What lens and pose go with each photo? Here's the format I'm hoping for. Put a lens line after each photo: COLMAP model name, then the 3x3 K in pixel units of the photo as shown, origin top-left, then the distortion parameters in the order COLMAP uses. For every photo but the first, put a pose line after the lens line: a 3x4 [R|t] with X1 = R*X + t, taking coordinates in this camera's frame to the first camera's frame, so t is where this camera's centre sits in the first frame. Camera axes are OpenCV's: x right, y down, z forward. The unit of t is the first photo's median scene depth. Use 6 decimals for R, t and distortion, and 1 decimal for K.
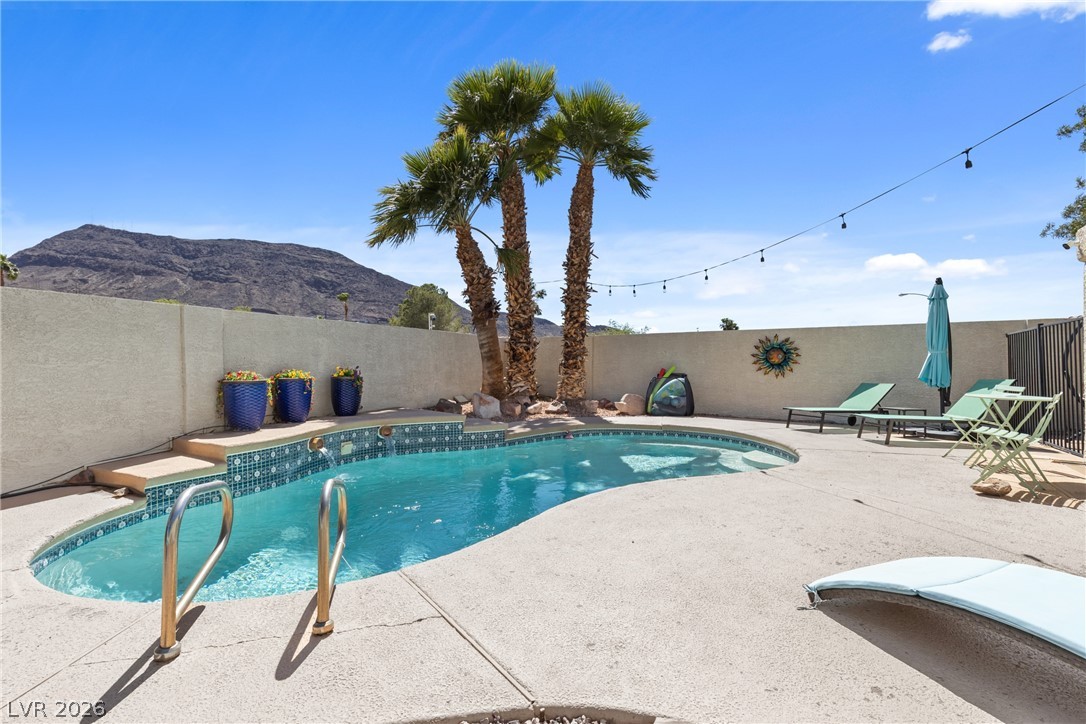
lens RADIAL K [[488.8, 0, 545.2], [0, 488.8, 366.1], [0, 0, 1]] dist [0.001434, 0.000080]
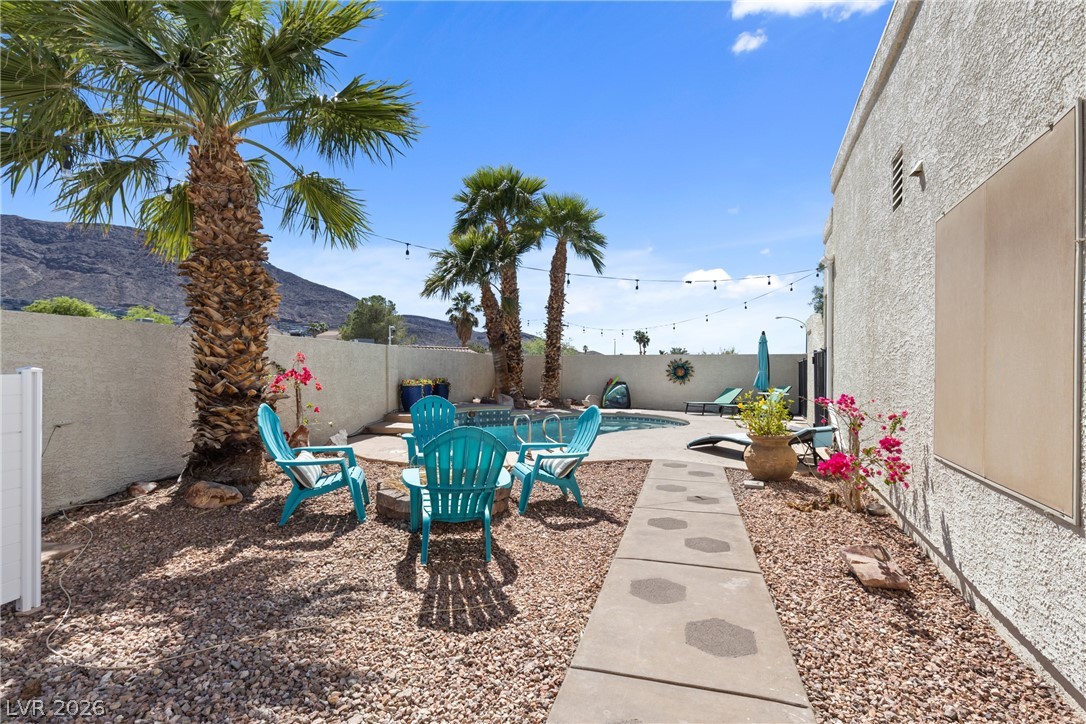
lens RADIAL K [[488.8, 0, 550.2], [0, 488.8, 365.7], [0, 0, 1]] dist [0.001434, 0.000080]
pose [[0.984182, 0.010945, 0.176820, -0.217869], [-0.008450, 0.999854, -0.014856, -0.010829], [-0.176957, 0.013127, 0.984131, -0.472589]]
